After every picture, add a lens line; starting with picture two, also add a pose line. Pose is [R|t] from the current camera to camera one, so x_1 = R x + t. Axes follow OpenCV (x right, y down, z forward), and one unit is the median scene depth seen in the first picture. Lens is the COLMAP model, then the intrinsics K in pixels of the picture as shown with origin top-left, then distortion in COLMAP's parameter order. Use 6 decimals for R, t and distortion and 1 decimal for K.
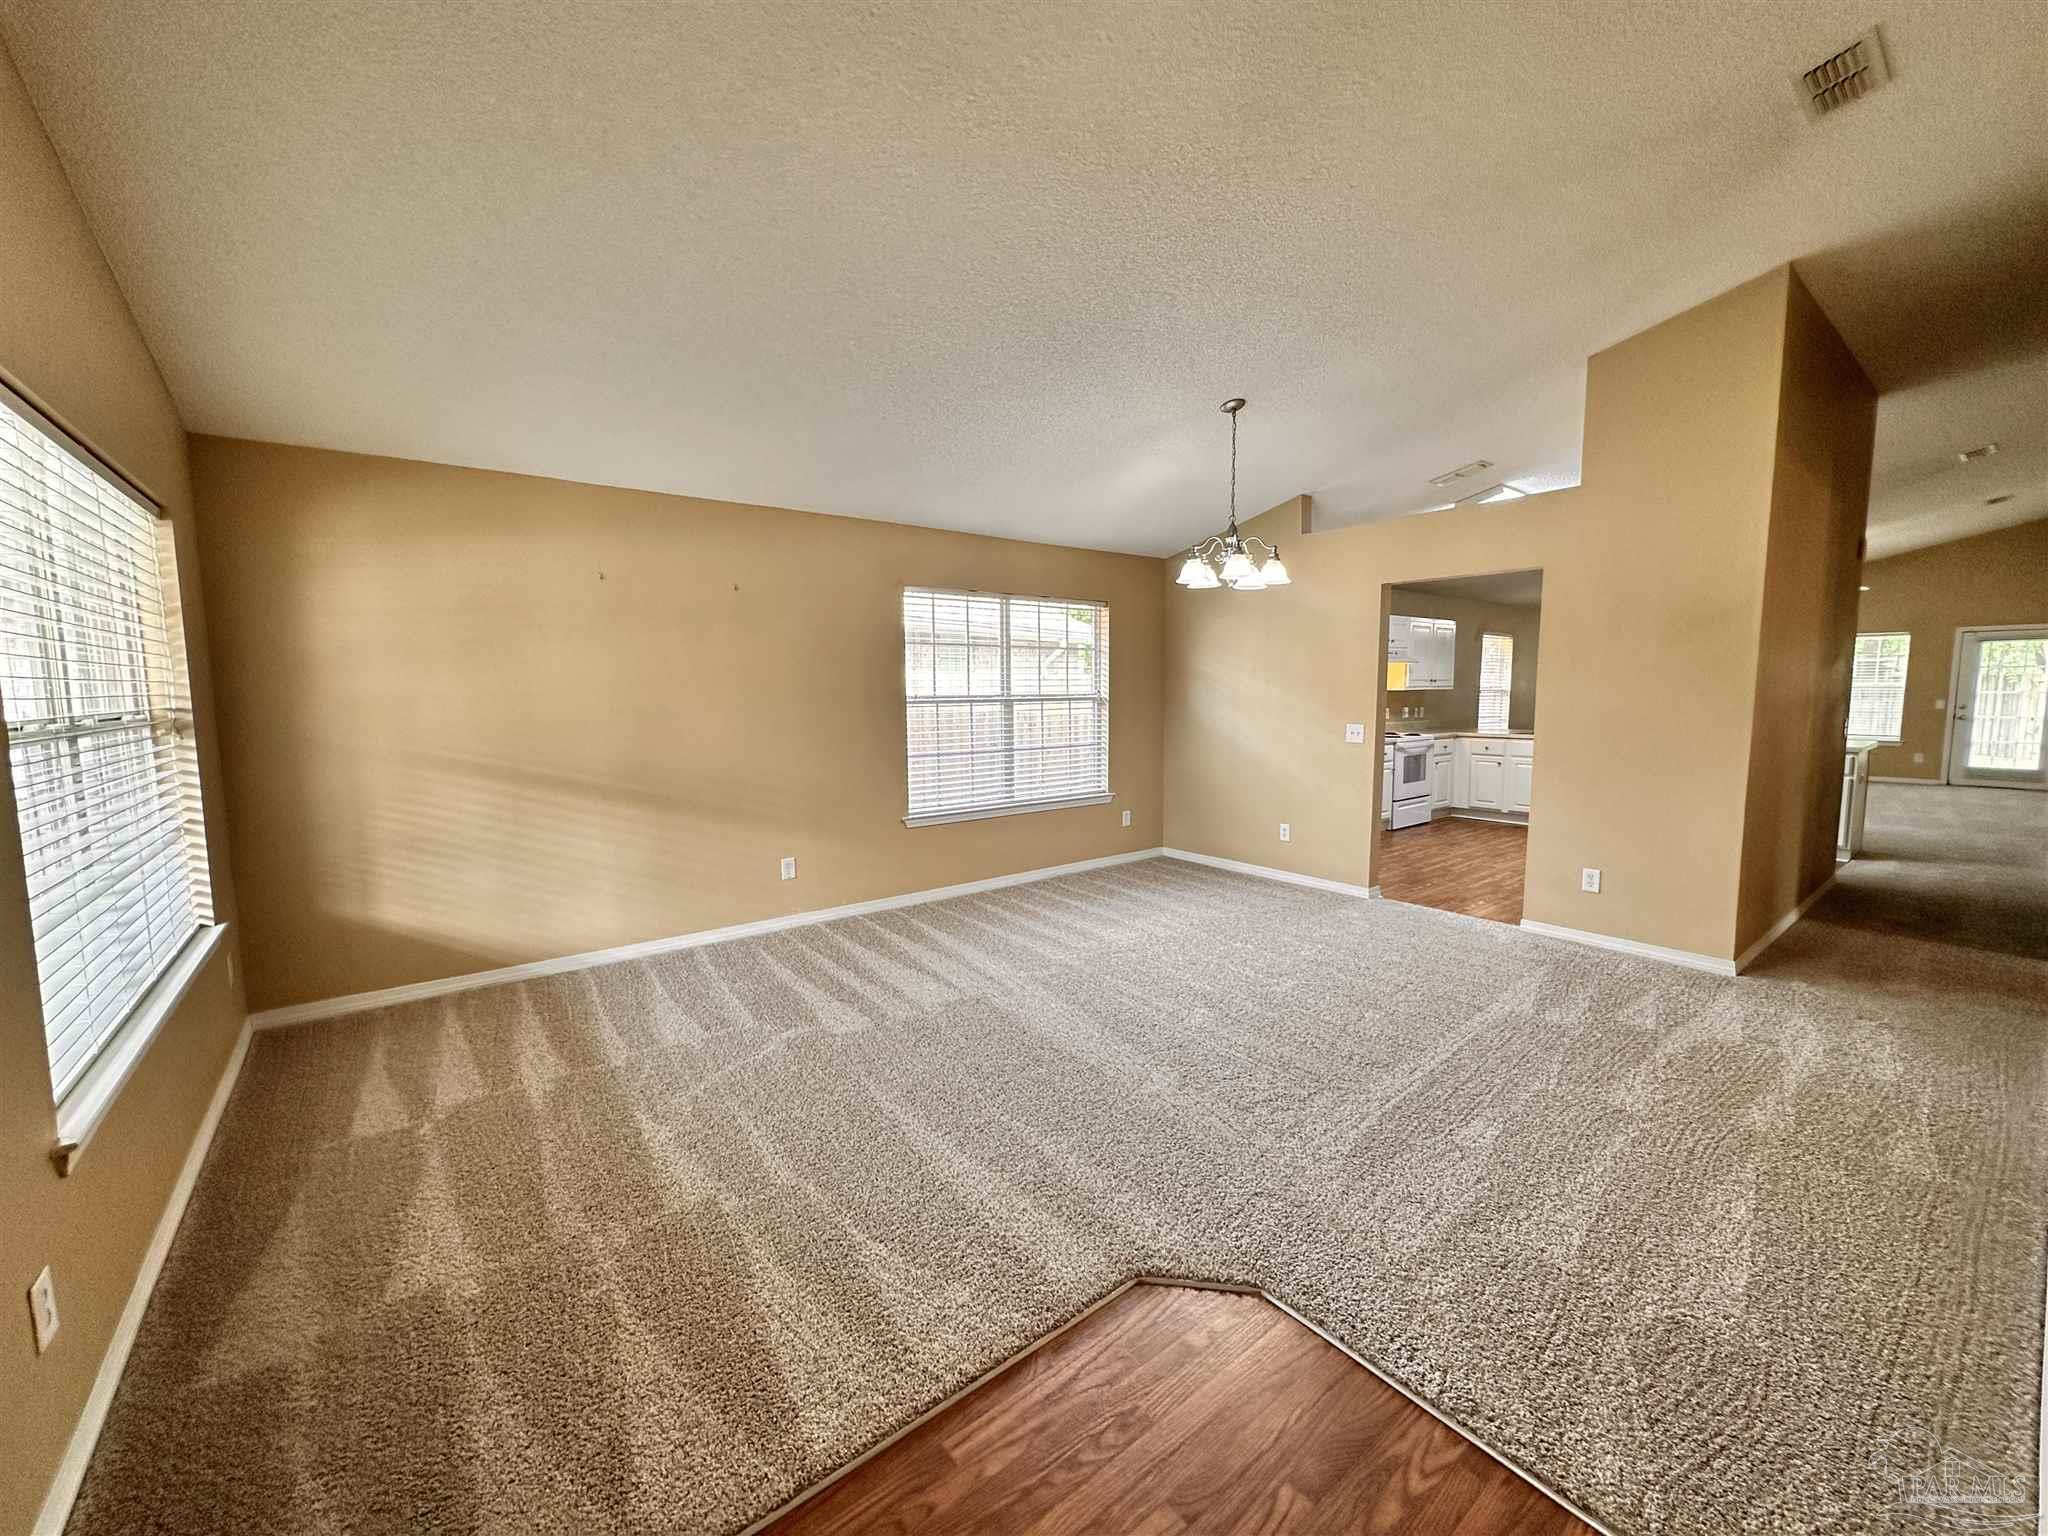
lens RADIAL K [[811.4, 0, 1031.1], [0, 811.4, 761.9], [0, 0, 1]] dist [0.012850, -0.002468]
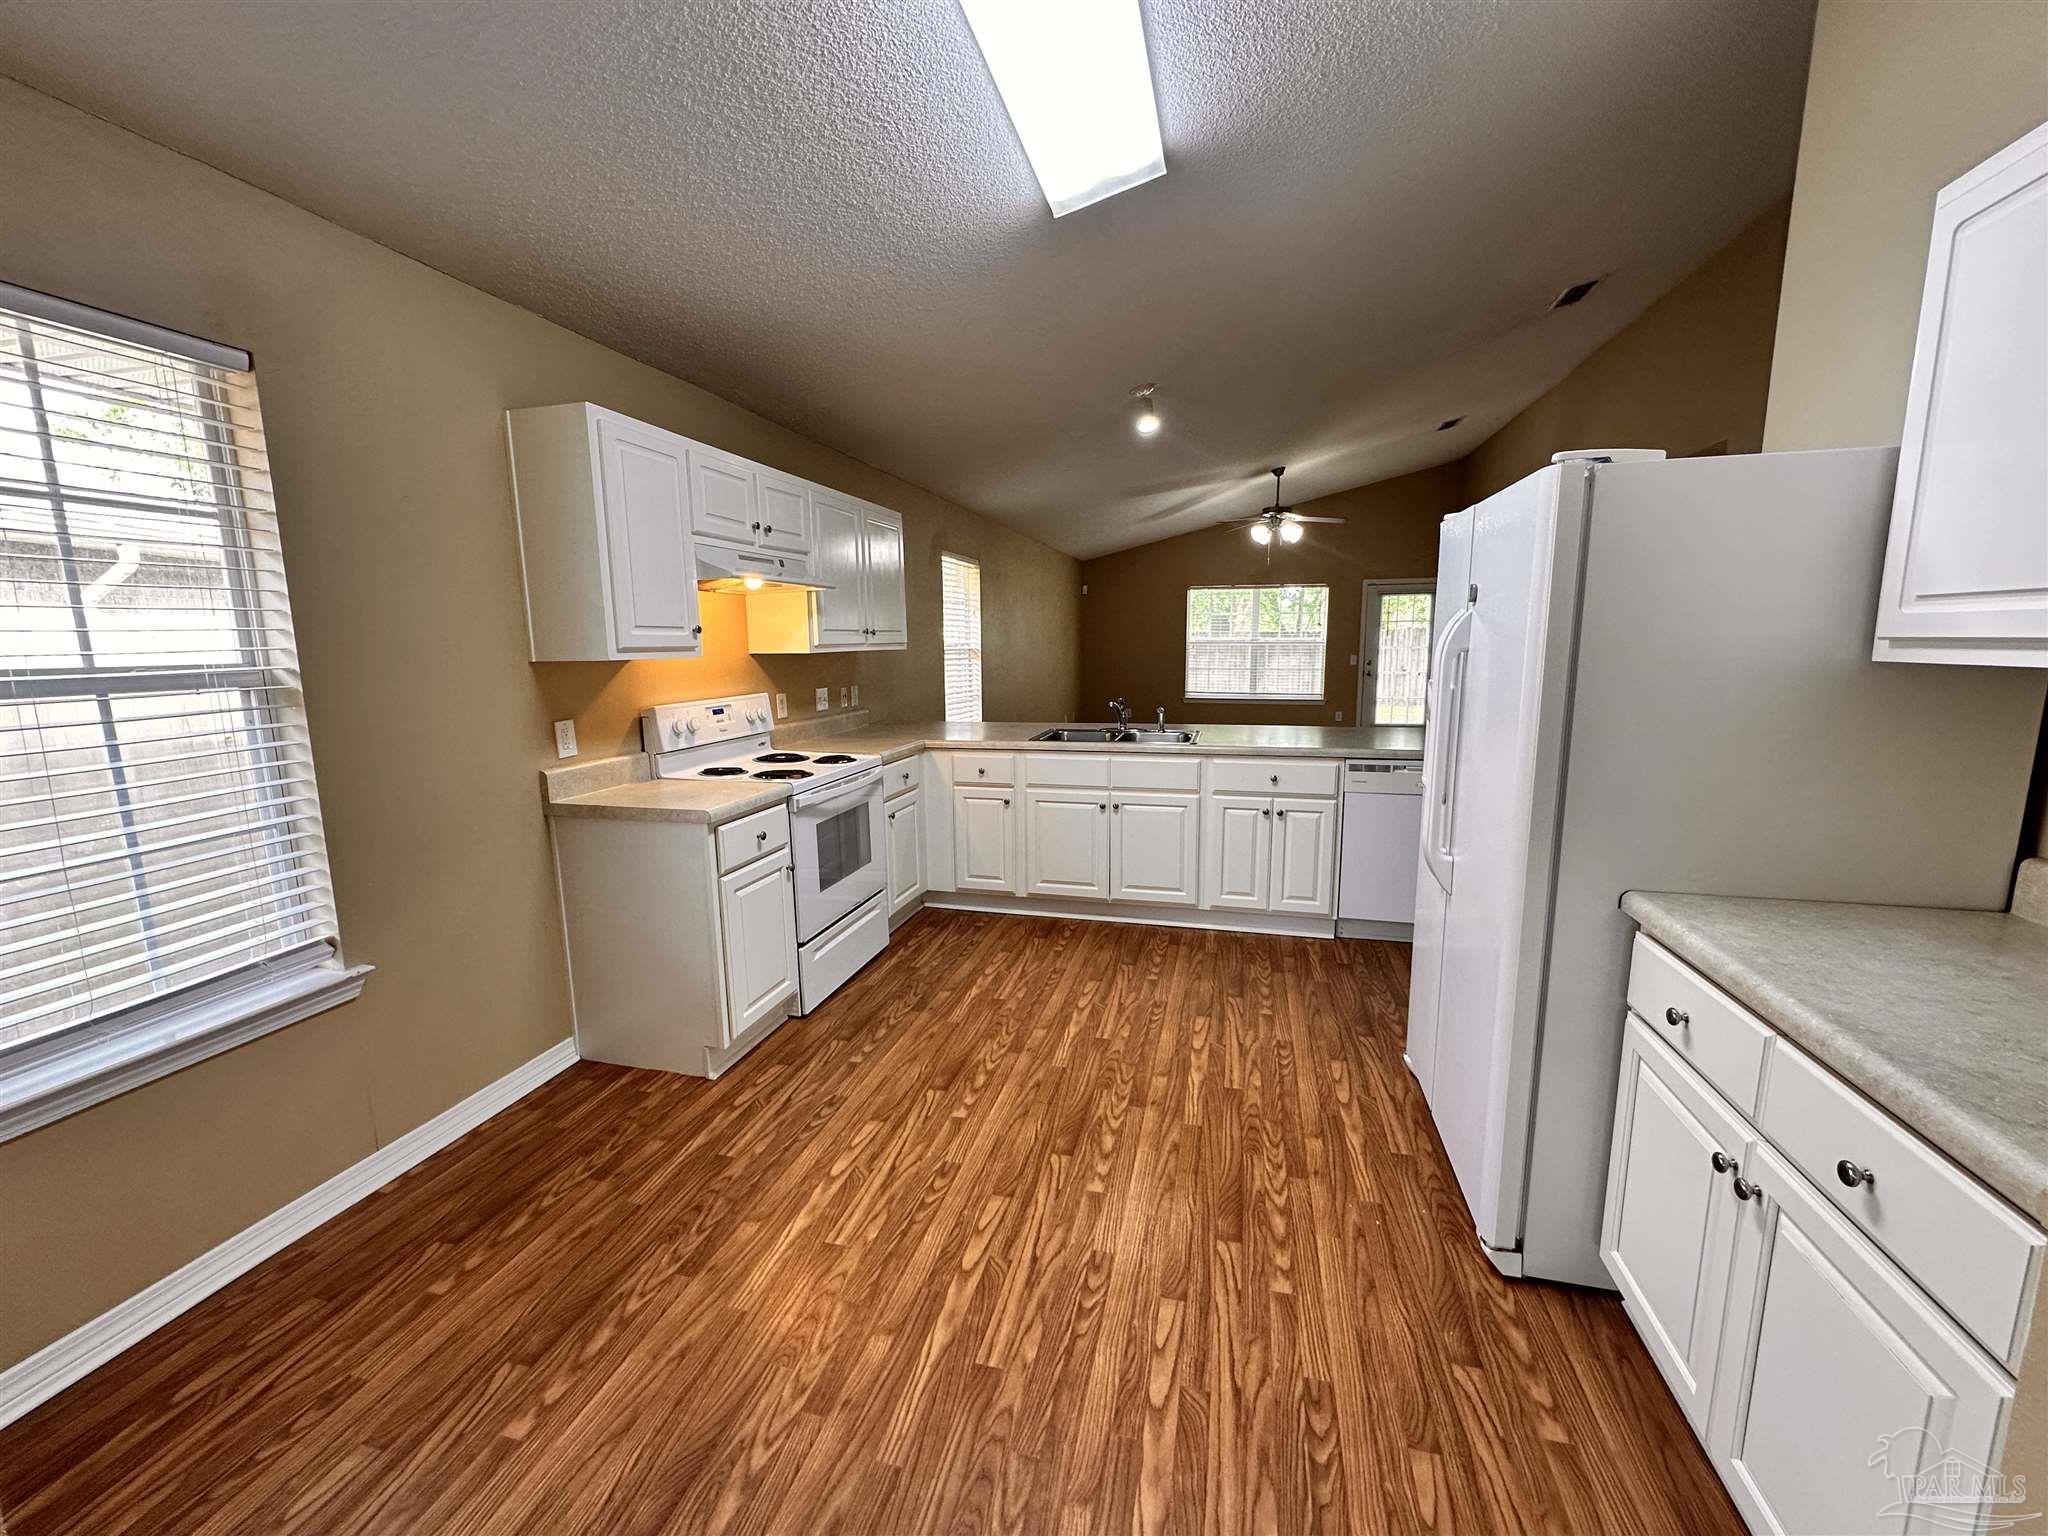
lens RADIAL K [[811.4, 0, 1042.6], [0, 811.4, 750.4], [0, 0, 1]] dist [0.012850, -0.002468]
pose [[0.788001, -0.087718, 0.609394, 0.275023], [0.066927, 0.996137, 0.056844, -0.050706], [-0.612026, -0.004008, 0.790828, 0.555283]]
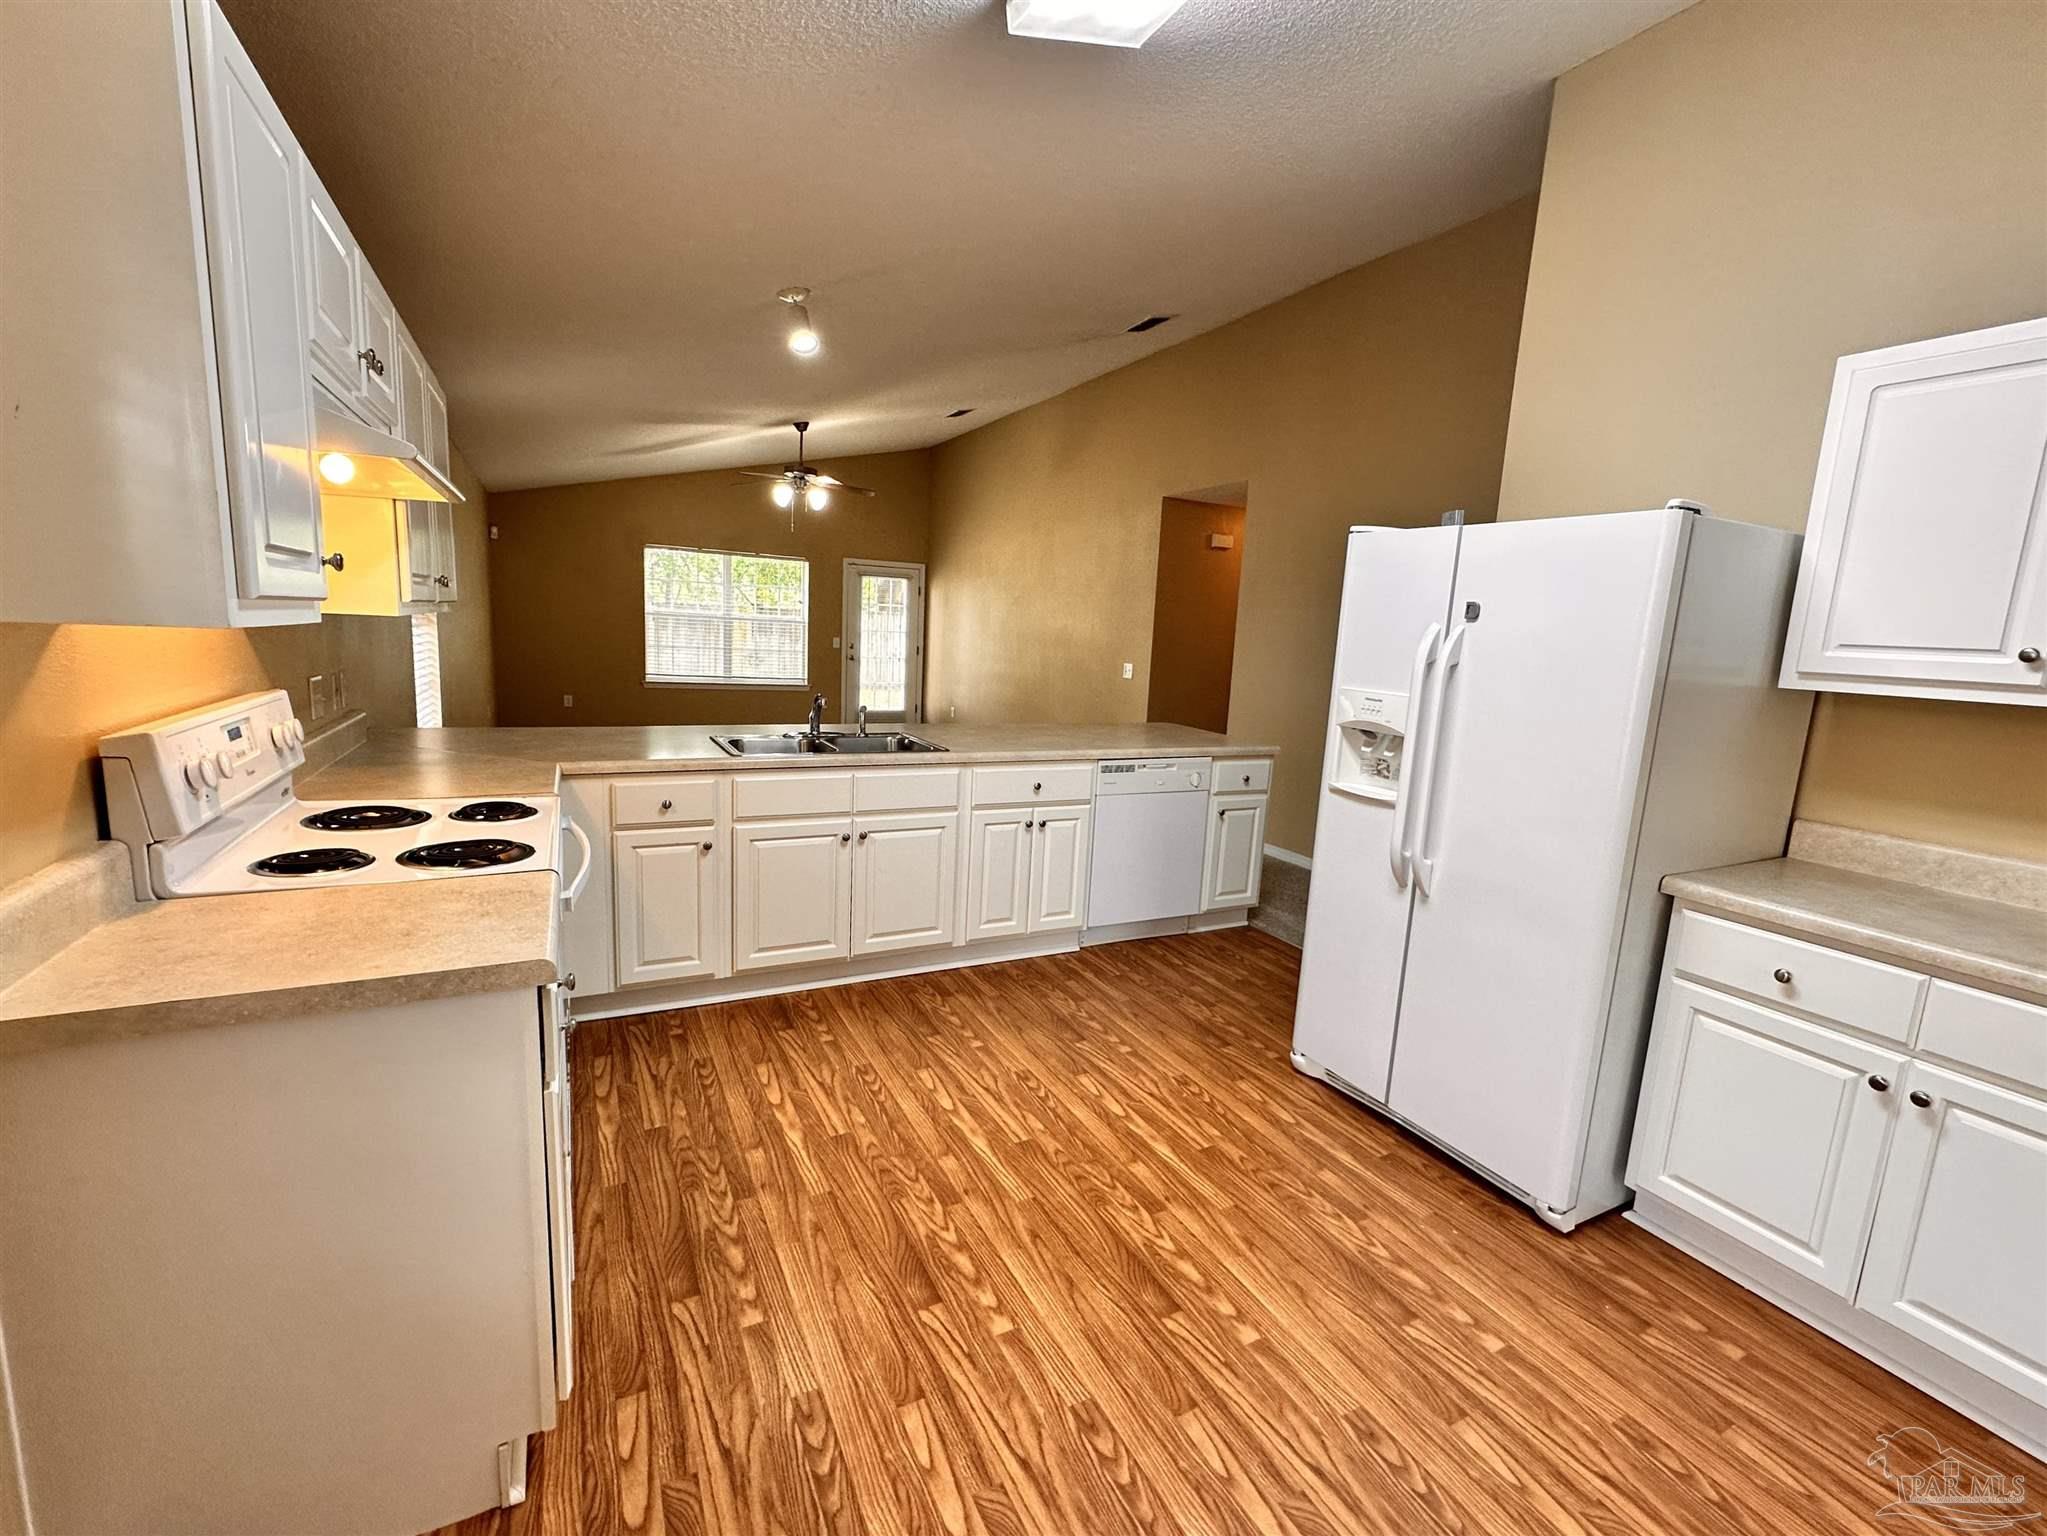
lens RADIAL K [[863.8, 0, 1025.4], [0, 863.8, 766.7], [0, 0, 1]] dist [-0.006432, 0.002301]
pose [[0.183753, -0.143657, 0.972418, 0.240142], [0.044408, 0.989466, 0.137784, -0.067085], [-0.981969, 0.017865, 0.188196, 0.730345]]
